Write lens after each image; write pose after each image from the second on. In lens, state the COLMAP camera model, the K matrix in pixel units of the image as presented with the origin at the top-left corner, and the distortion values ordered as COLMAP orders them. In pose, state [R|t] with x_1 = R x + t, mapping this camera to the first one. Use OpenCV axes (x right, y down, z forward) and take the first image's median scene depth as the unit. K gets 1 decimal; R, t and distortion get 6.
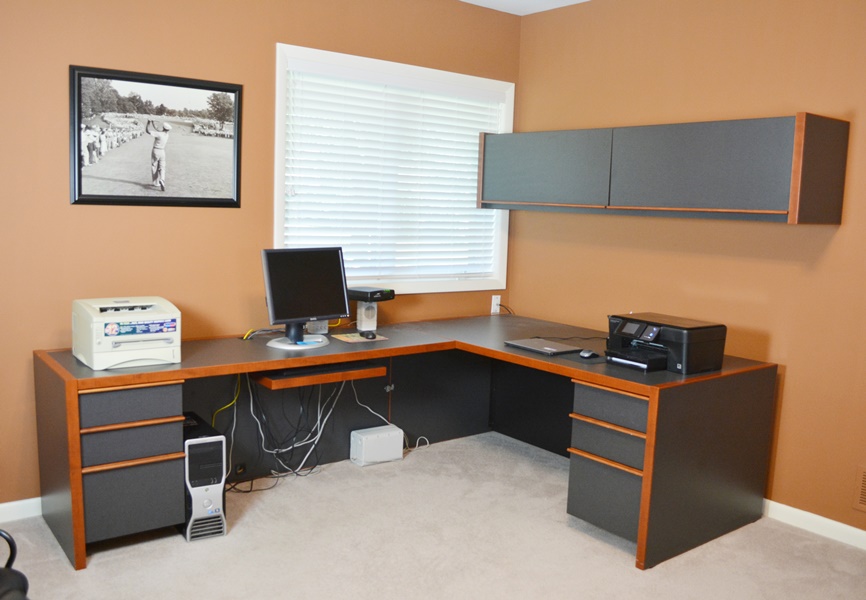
lens RADIAL K [[782.7, 0, 432.7], [0, 782.7, 322.7], [0, 0, 1]] dist [-0.093746, 0.004951]
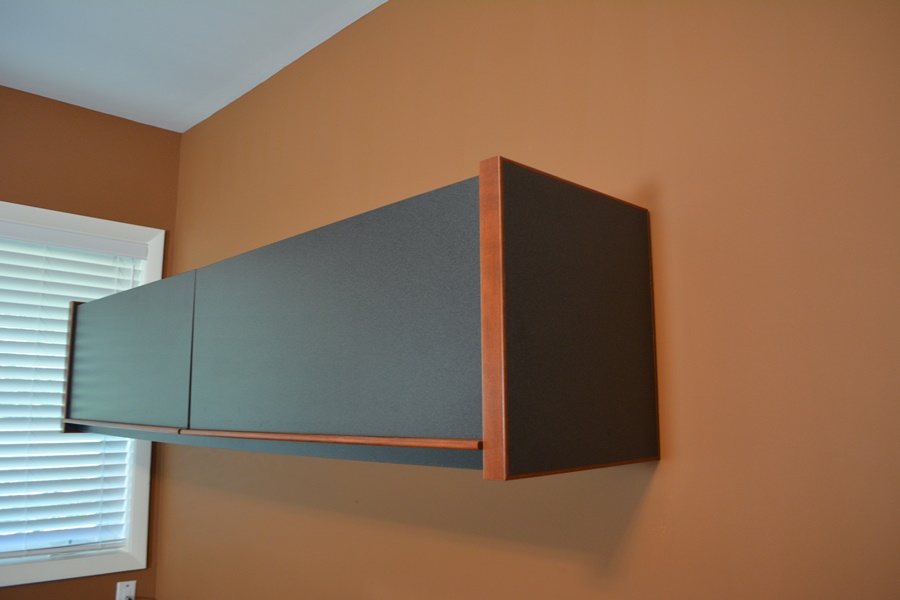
lens RADIAL K [[706.5, 0, 451.4], [0, 706.5, 298.3], [0, 0, 1]] dist [-0.081080, 0.006308]
pose [[0.992839, -0.018501, 0.118023, 0.342256], [0.052713, 0.954404, -0.293826, -0.095110], [-0.107205, 0.297943, 0.948545, 0.568316]]
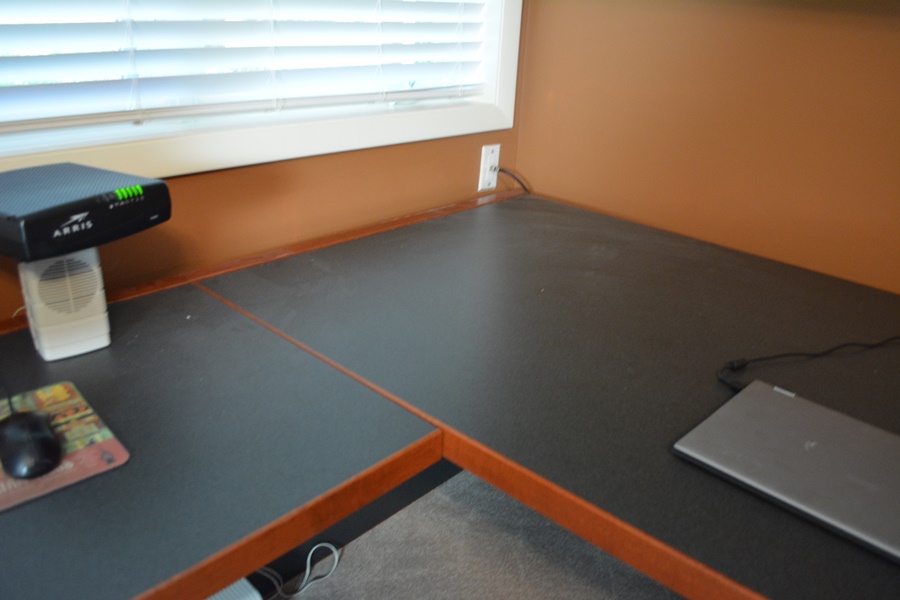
lens RADIAL K [[706.5, 0, 451.4], [0, 706.5, 298.3], [0, 0, 1]] dist [-0.081080, 0.006308]
pose [[0.984842, -0.052155, 0.165425, -0.000295], [0.007770, 0.966030, 0.258315, -0.067848], [-0.173278, -0.253114, 0.951792, 0.845866]]
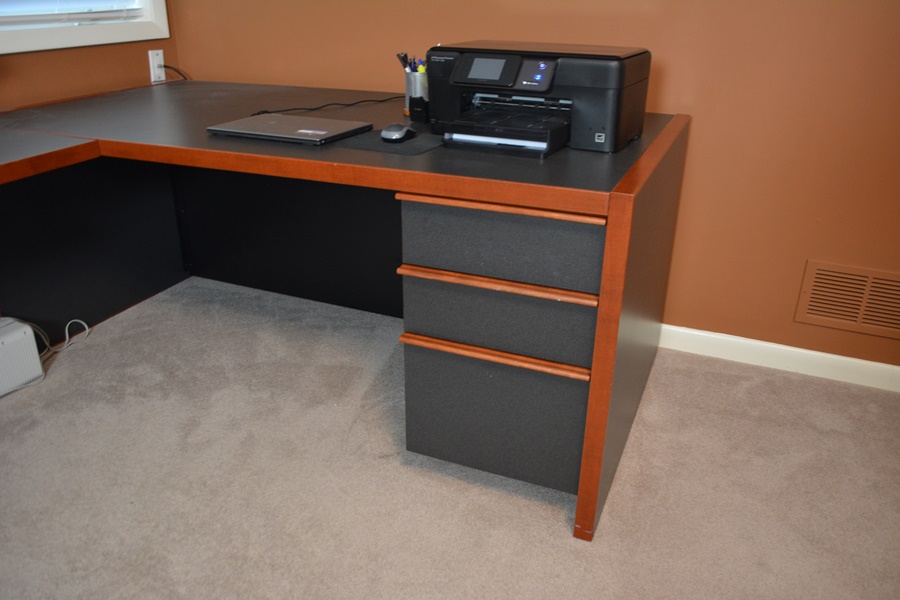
lens RADIAL K [[706.5, 0, 451.4], [0, 706.5, 298.3], [0, 0, 1]] dist [-0.081080, 0.006308]
pose [[0.873735, -0.218348, 0.434640, 0.014730], [0.089550, 0.950516, 0.297489, 0.010077], [-0.478088, -0.221004, 0.850052, 0.548695]]
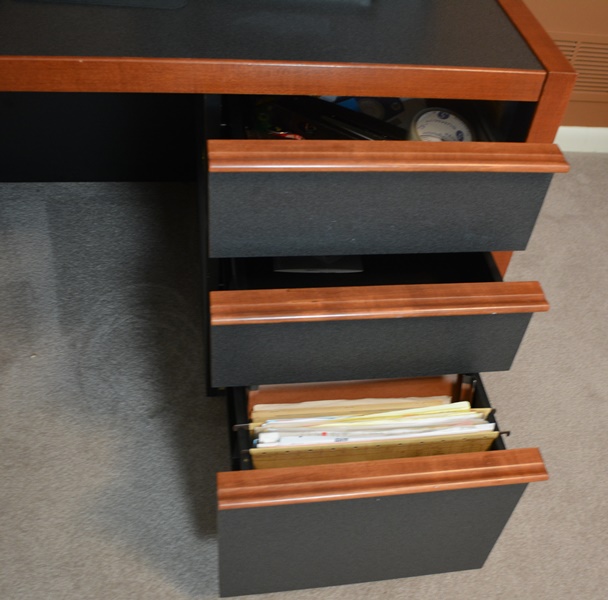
lens RADIAL K [[758.6, 0, 349.2], [0, 758.6, 319.0], [0, 0, 1]] dist [-0.081456, 0.006789]
pose [[0.471888, -0.611564, 0.635067, -0.007194], [0.019625, 0.727417, 0.685915, -0.042712], [-0.881440, -0.311212, 0.355261, 0.736835]]
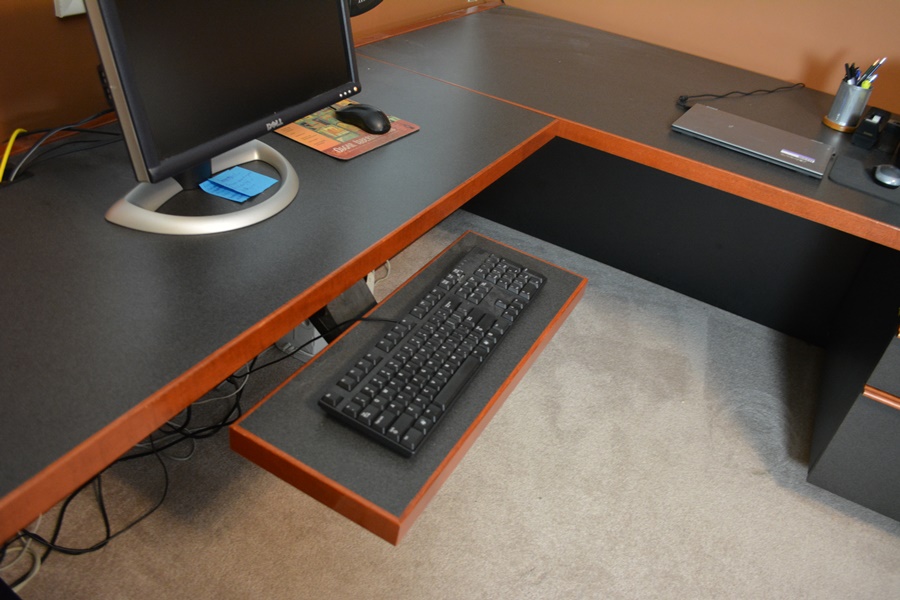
lens RADIAL K [[706.5, 0, 451.4], [0, 706.5, 298.3], [0, 0, 1]] dist [-0.081080, 0.006308]
pose [[0.912907, -0.150089, 0.379571, -0.190165], [-0.045791, 0.886409, 0.460632, -0.065934], [-0.405591, -0.437896, 0.802336, 0.699607]]
